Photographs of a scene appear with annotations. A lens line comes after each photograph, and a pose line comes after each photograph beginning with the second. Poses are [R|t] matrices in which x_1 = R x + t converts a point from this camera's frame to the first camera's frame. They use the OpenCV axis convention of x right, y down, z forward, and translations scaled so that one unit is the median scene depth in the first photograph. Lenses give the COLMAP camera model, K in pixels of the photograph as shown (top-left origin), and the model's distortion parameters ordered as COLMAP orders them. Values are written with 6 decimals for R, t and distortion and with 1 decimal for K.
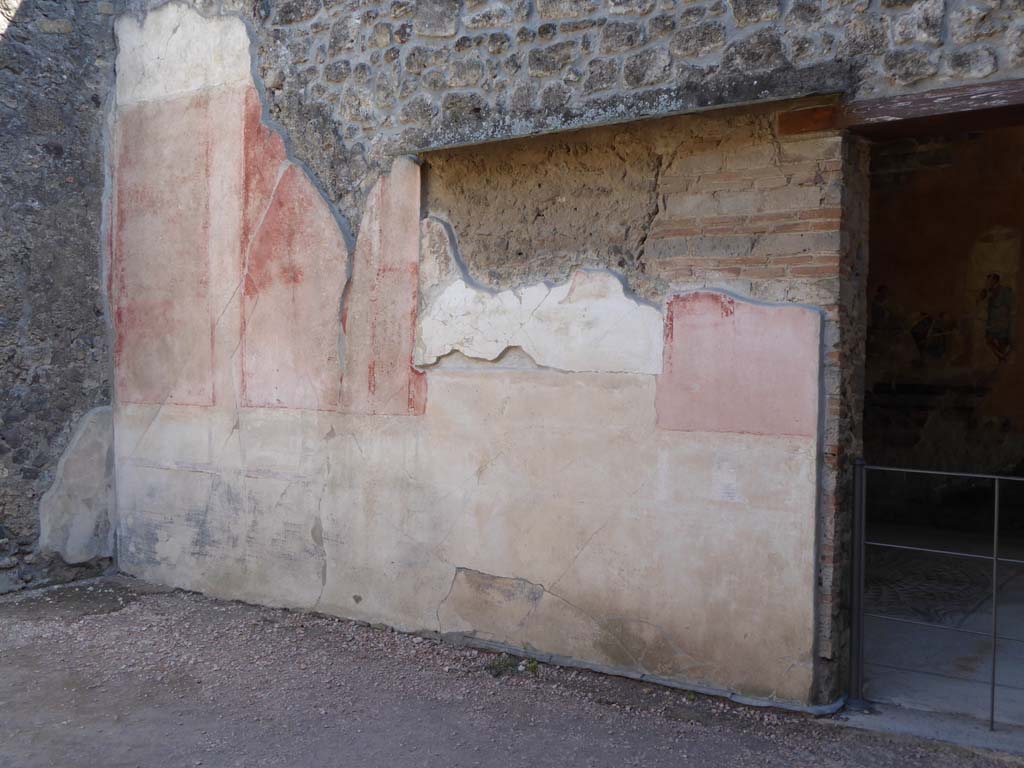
lens RADIAL K [[1055.1, 0, 528.1], [0, 1055.1, 359.4], [0, 0, 1]] dist [0.010155, 0.000000]
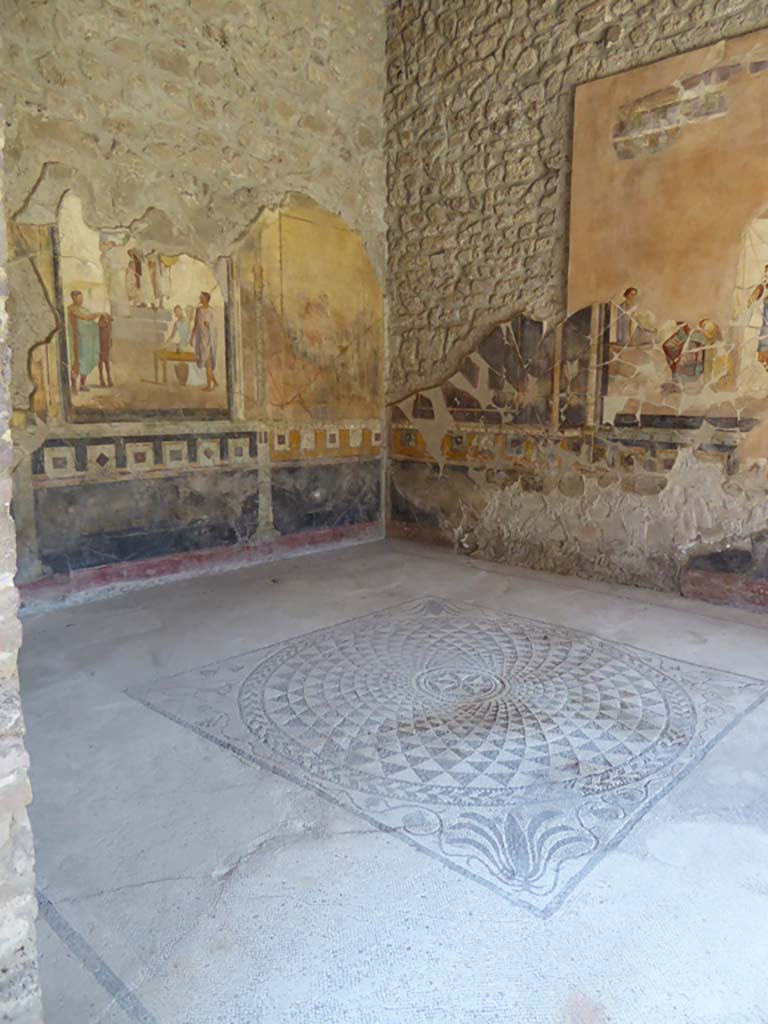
lens RADIAL K [[731.6, 0, 388.4], [0, 731.6, 512.8], [0, 0, 1]] dist [-0.035574, 0.015369]
pose [[0.992135, 0.018884, -0.123743, 0.463760], [-0.000655, 0.989325, 0.145725, 0.033589], [0.125174, -0.144498, 0.981556, 0.869837]]
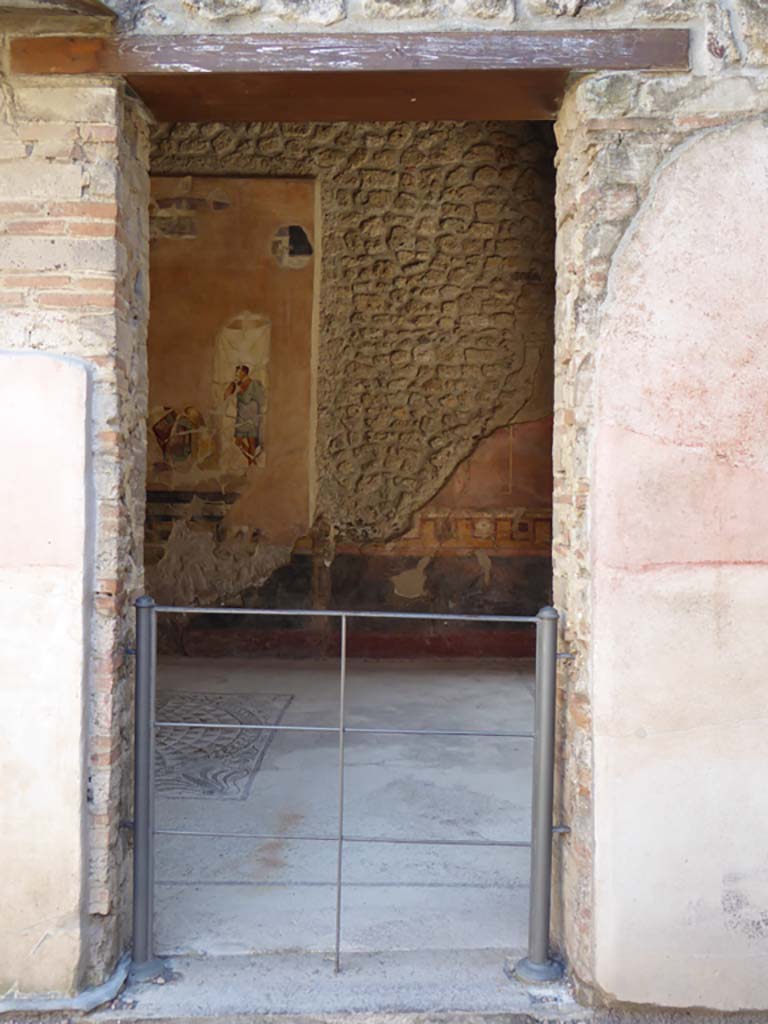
lens RADIAL K [[1055.1, 0, 391.2], [0, 1055.1, 511.4], [0, 0, 1]] dist [0.010155, 0.000000]
pose [[0.821163, -0.020747, 0.570316, 0.067342], [-0.000610, 0.999307, 0.037231, 0.016804], [-0.570693, -0.030920, 0.820581, 0.381526]]
